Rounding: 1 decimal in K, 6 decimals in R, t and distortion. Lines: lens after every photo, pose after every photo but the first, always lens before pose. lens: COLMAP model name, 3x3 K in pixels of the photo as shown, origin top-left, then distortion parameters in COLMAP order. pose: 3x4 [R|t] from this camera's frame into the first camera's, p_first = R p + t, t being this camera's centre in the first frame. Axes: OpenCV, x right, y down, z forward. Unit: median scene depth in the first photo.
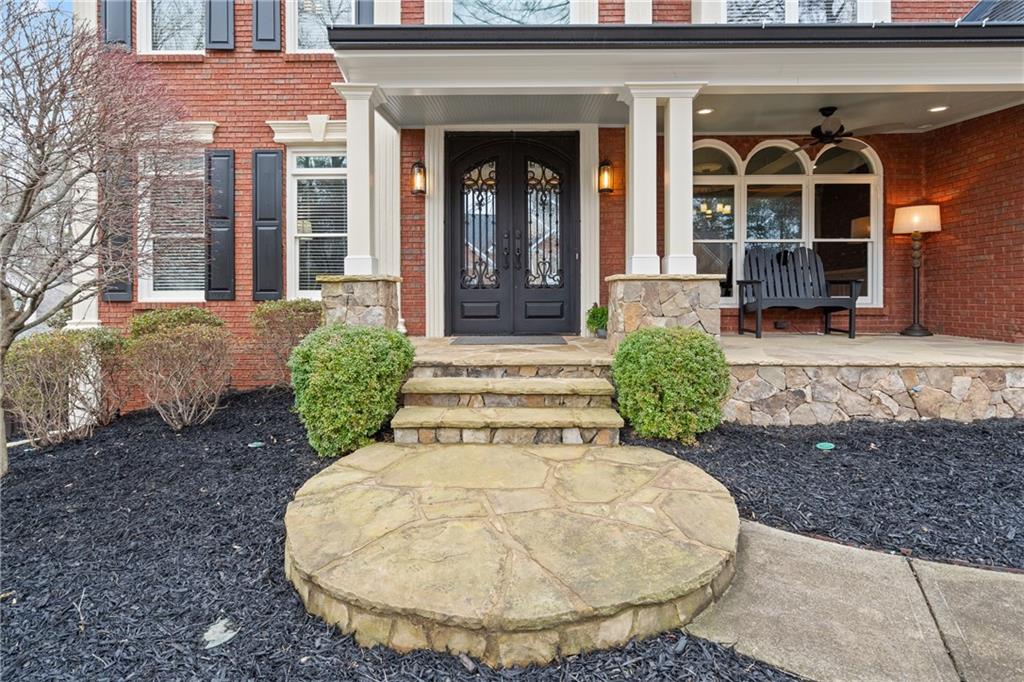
lens RADIAL K [[524.4, 0, 511.8], [0, 524.4, 290.7], [0, 0, 1]] dist [0.002598, 0.000288]
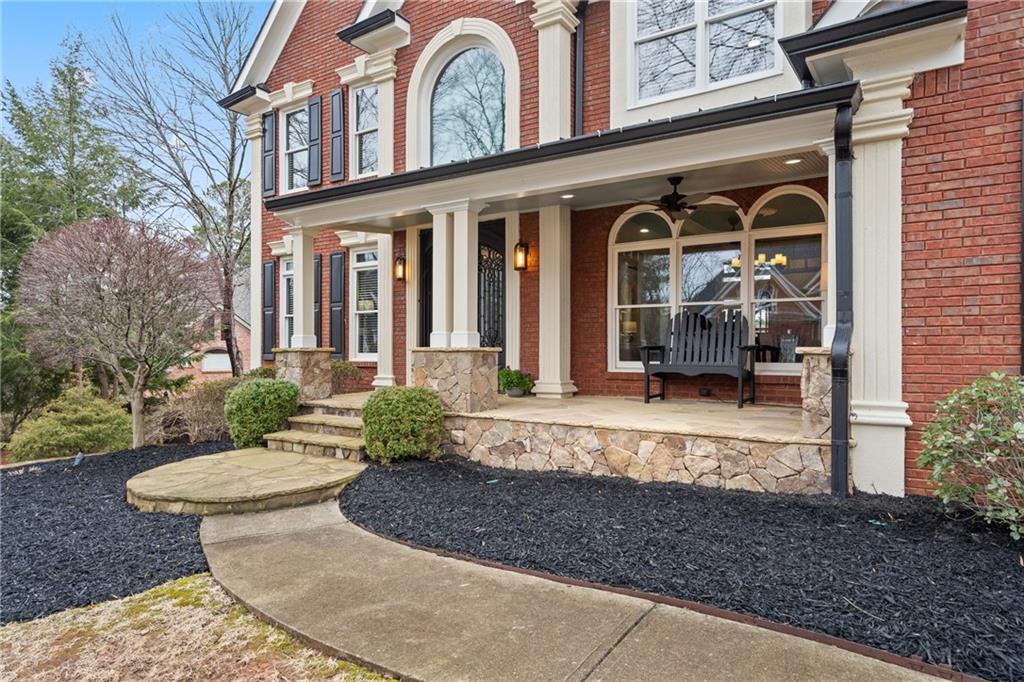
lens RADIAL K [[635.0, 0, 512.0], [0, 635.0, 341.0], [0, 0, 1]] dist [0.003351, -0.000005]
pose [[0.837402, -0.005855, -0.546557, 1.342352], [0.005997, 0.999981, -0.001525, -0.043548], [0.546555, -0.002001, 0.837421, -0.256273]]
